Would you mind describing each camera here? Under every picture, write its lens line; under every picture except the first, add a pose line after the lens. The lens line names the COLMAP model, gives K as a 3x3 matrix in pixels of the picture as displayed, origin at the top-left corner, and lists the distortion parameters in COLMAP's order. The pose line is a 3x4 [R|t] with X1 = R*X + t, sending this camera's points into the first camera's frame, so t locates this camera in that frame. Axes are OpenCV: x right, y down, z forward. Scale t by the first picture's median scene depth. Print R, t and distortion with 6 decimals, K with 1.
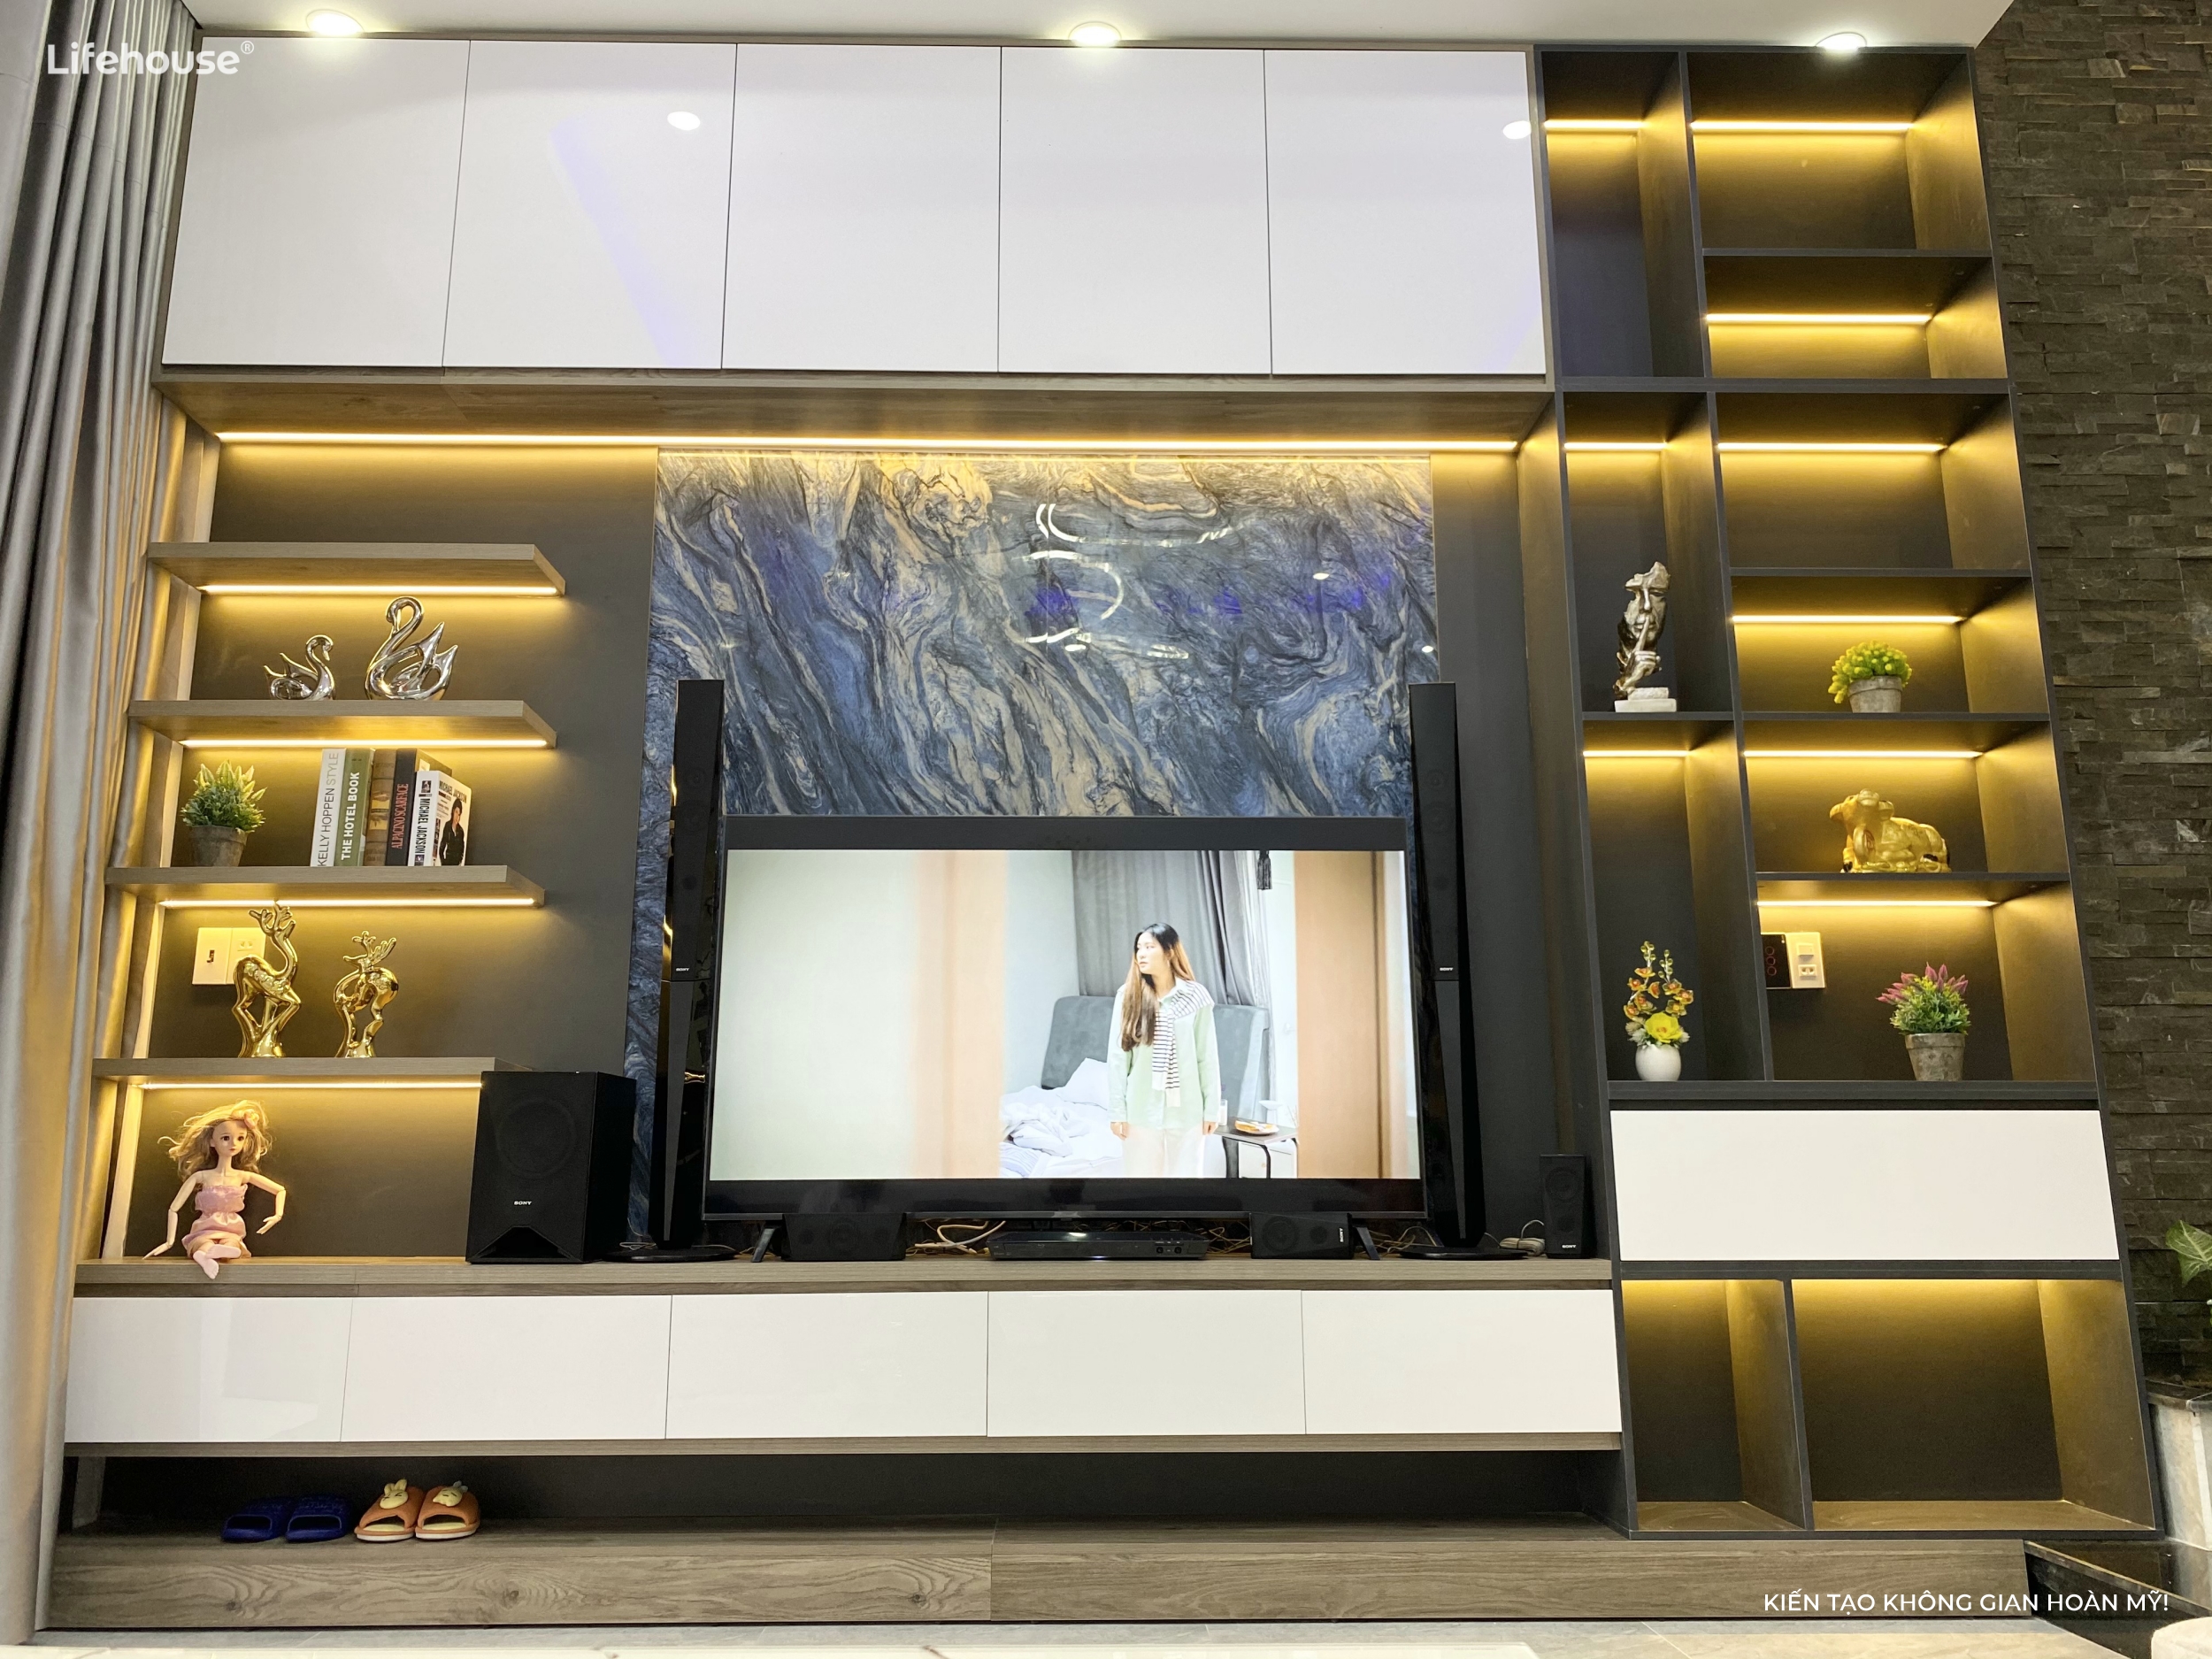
lens RADIAL K [[1681.3, 0, 1106.0], [0, 1681.3, 829.5], [0, 0, 1]] dist [0.105151, -0.122931]
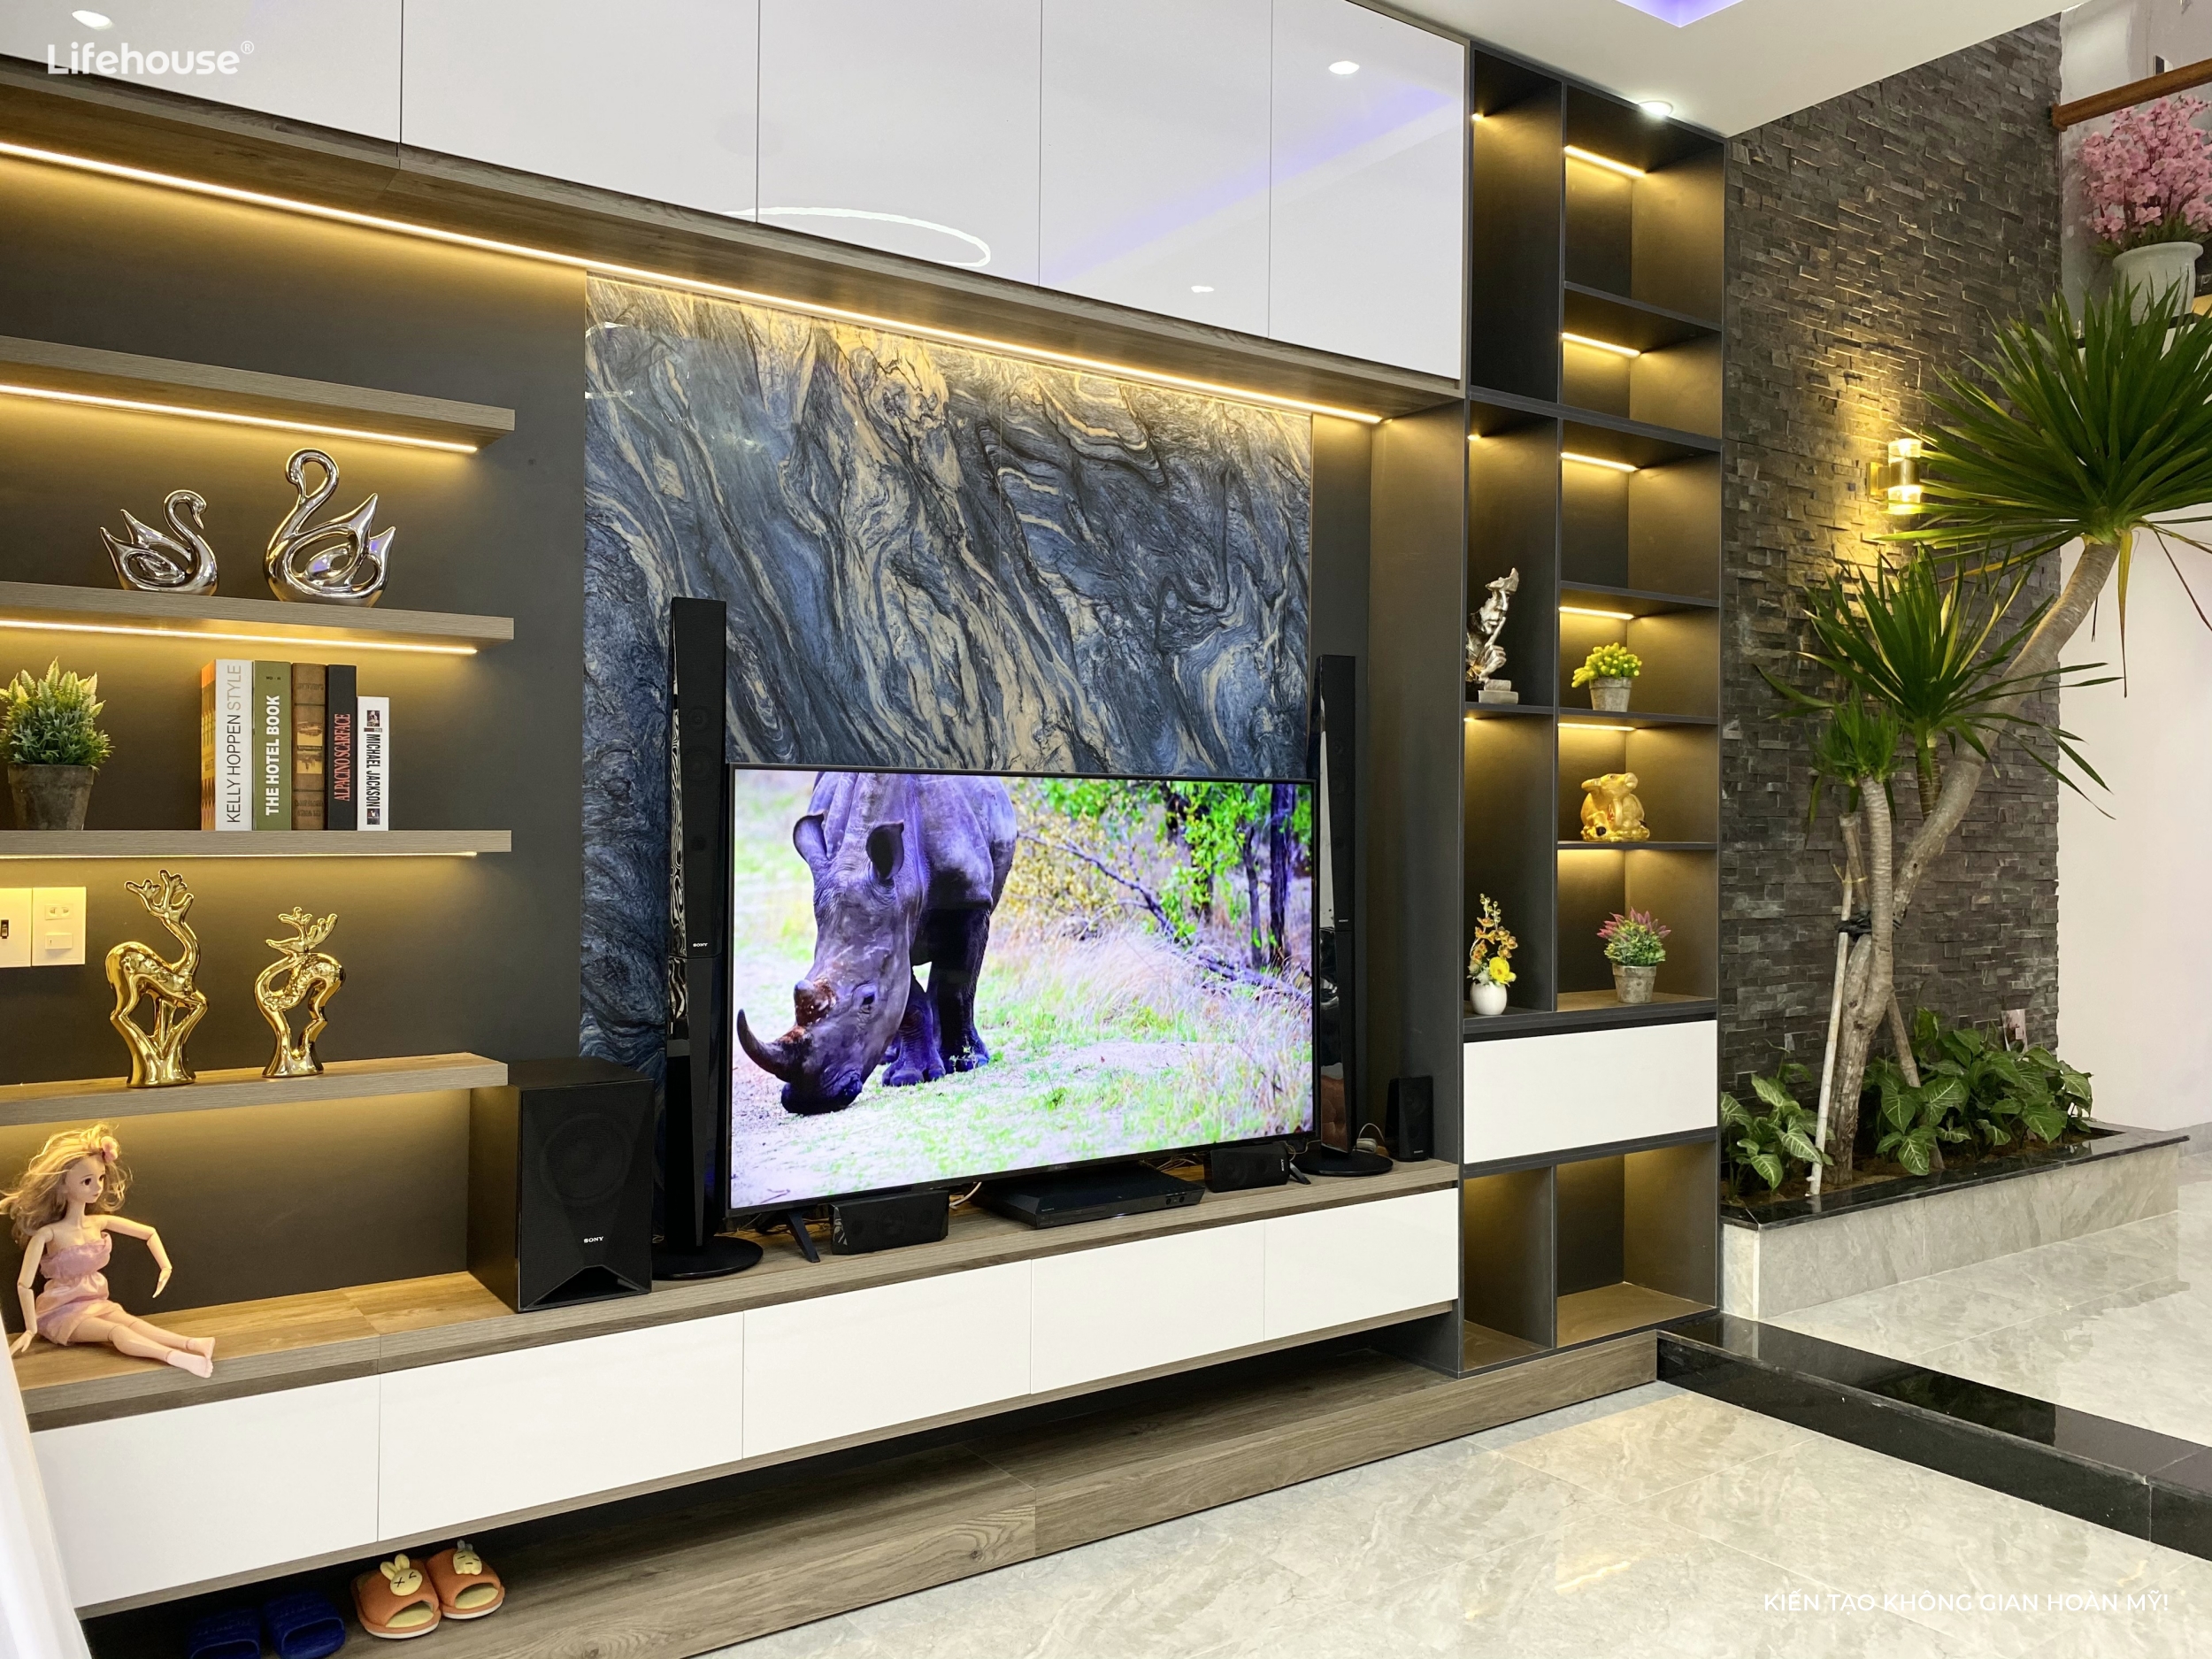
lens RADIAL K [[1681.3, 0, 1106.0], [0, 1681.3, 829.5], [0, 0, 1]] dist [0.105151, -0.122931]
pose [[0.829418, 0.007469, 0.558578, -0.514038], [-0.125176, 0.976969, 0.172807, -0.139711], [-0.544423, -0.213250, 0.811251, 0.169798]]
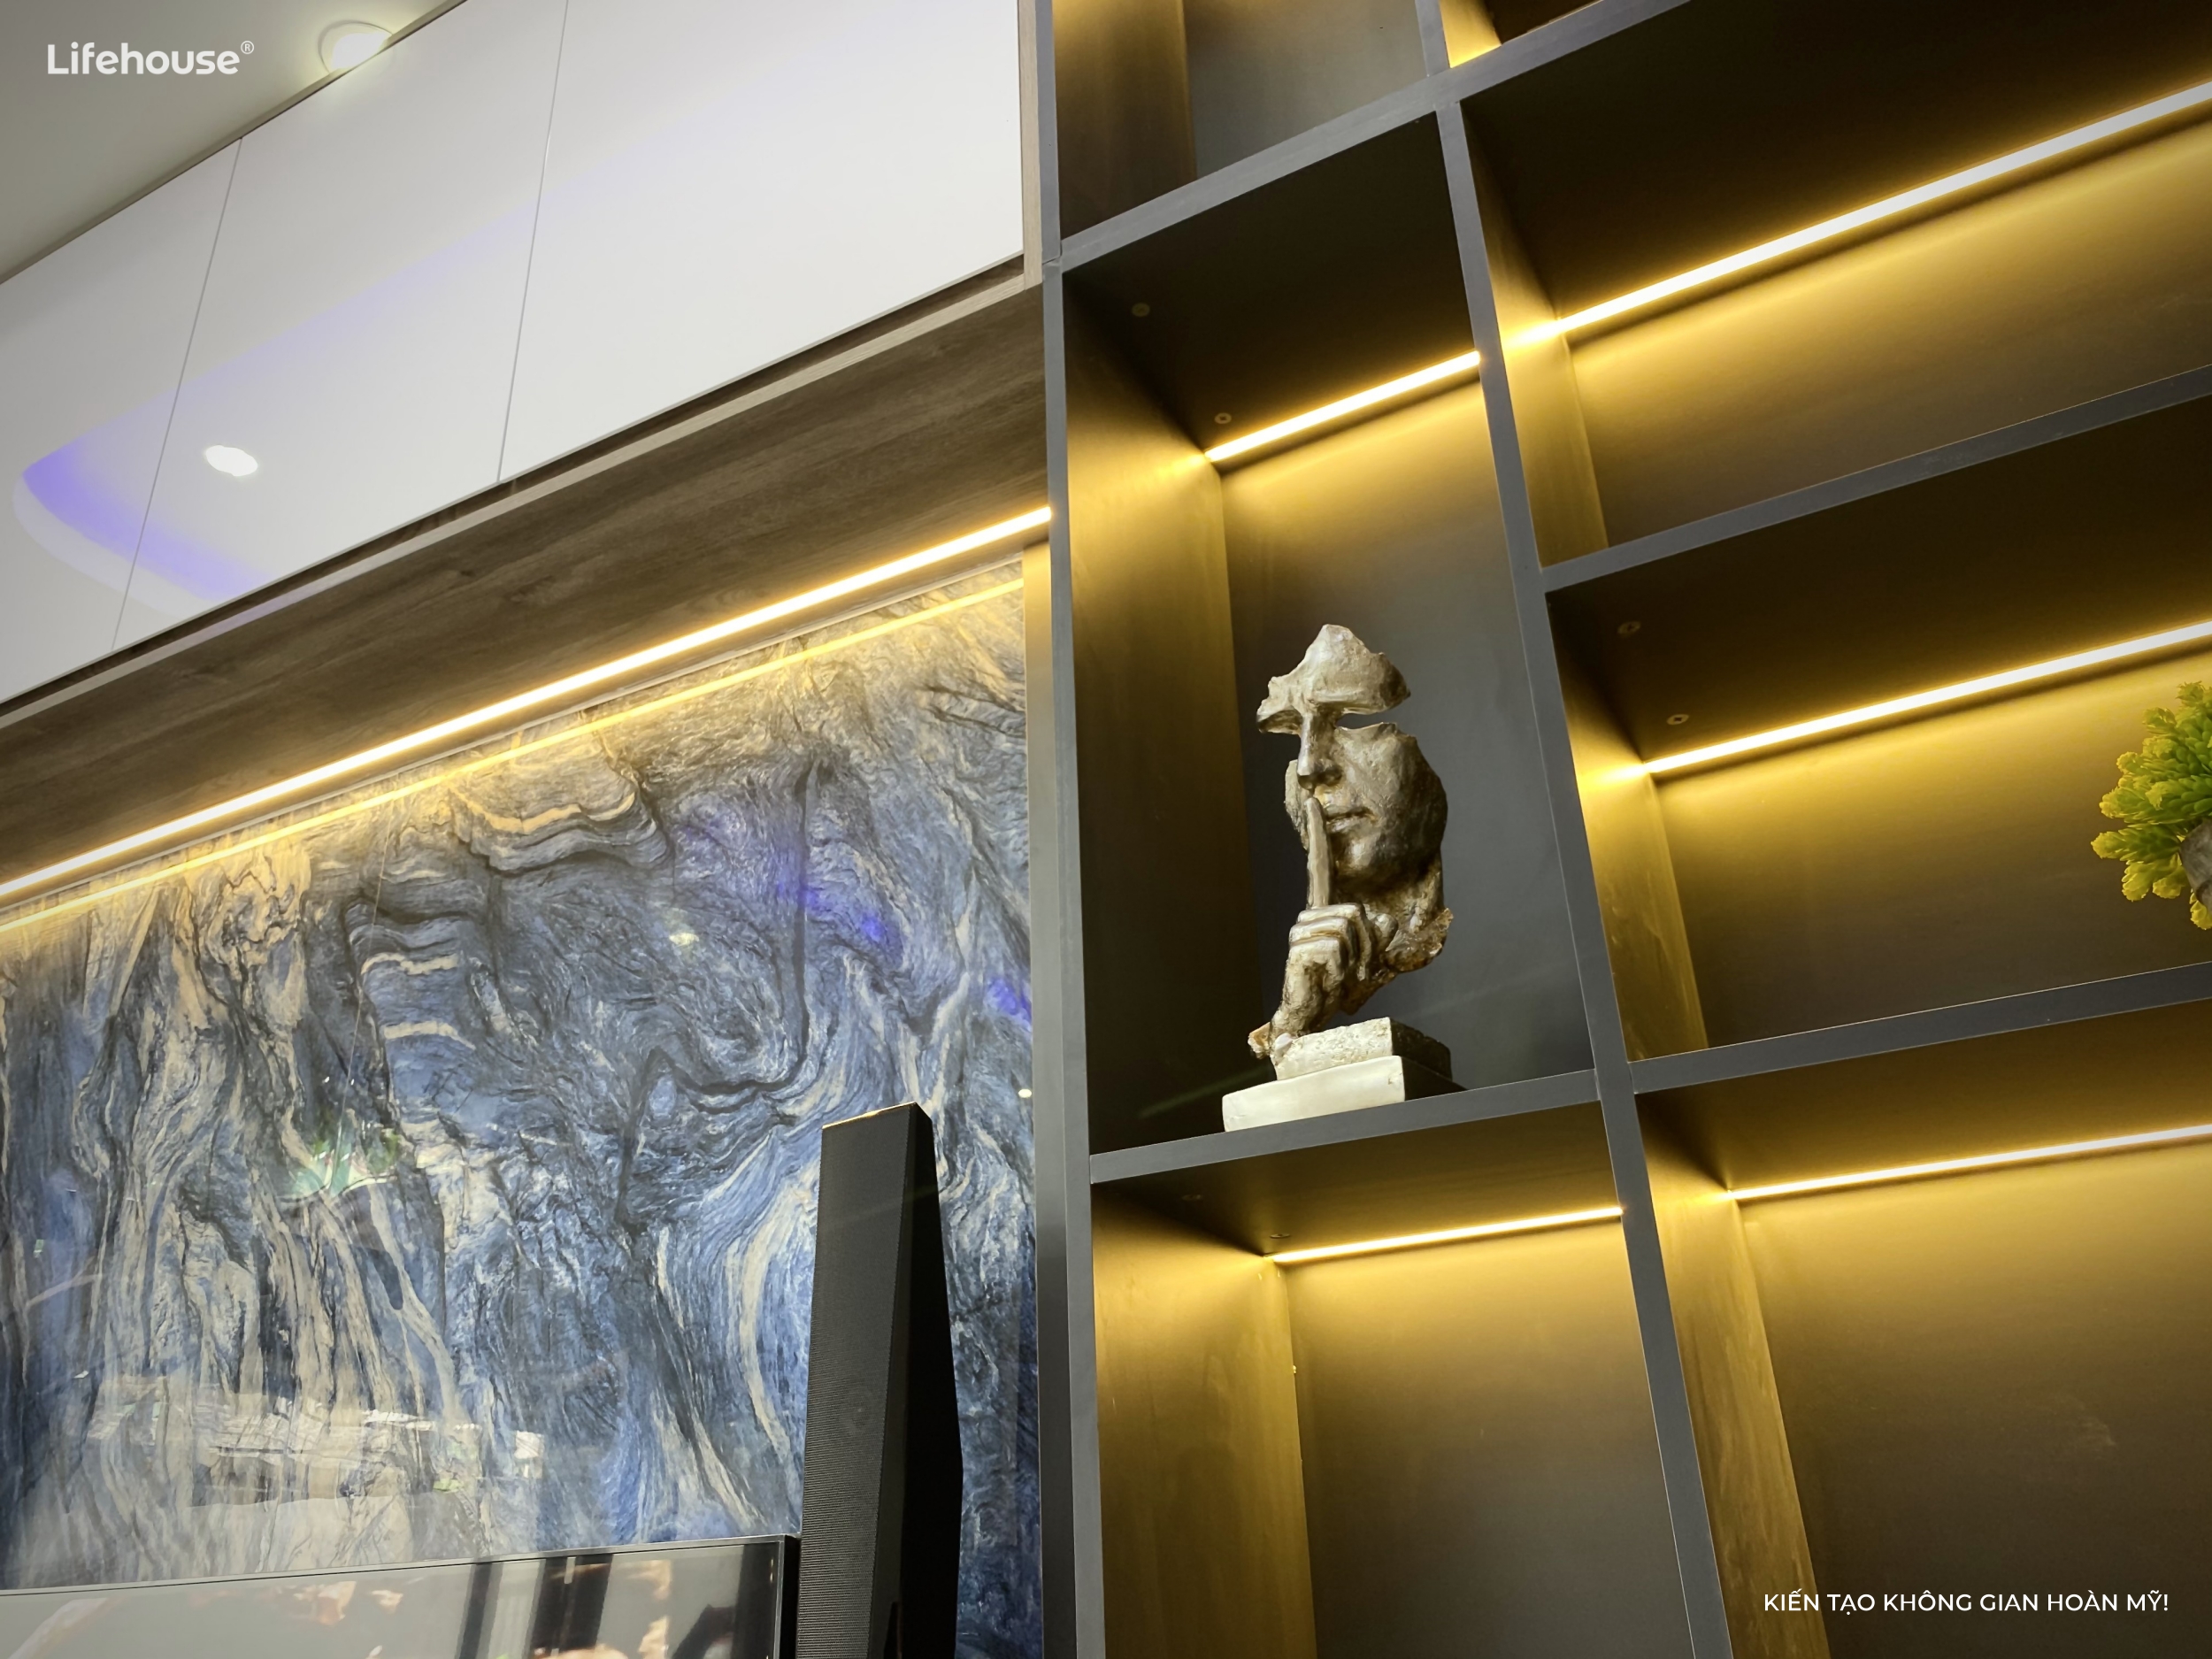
lens RADIAL K [[1718.1, 0, 1098.9], [0, 1718.1, 791.4], [0, 0, 1]] dist [0.012871, -0.052563]
pose [[0.864392, -0.249204, -0.436719, 0.393479], [0.133511, 0.951118, -0.278479, -0.041621], [0.484769, 0.182408, 0.855410, 0.669697]]
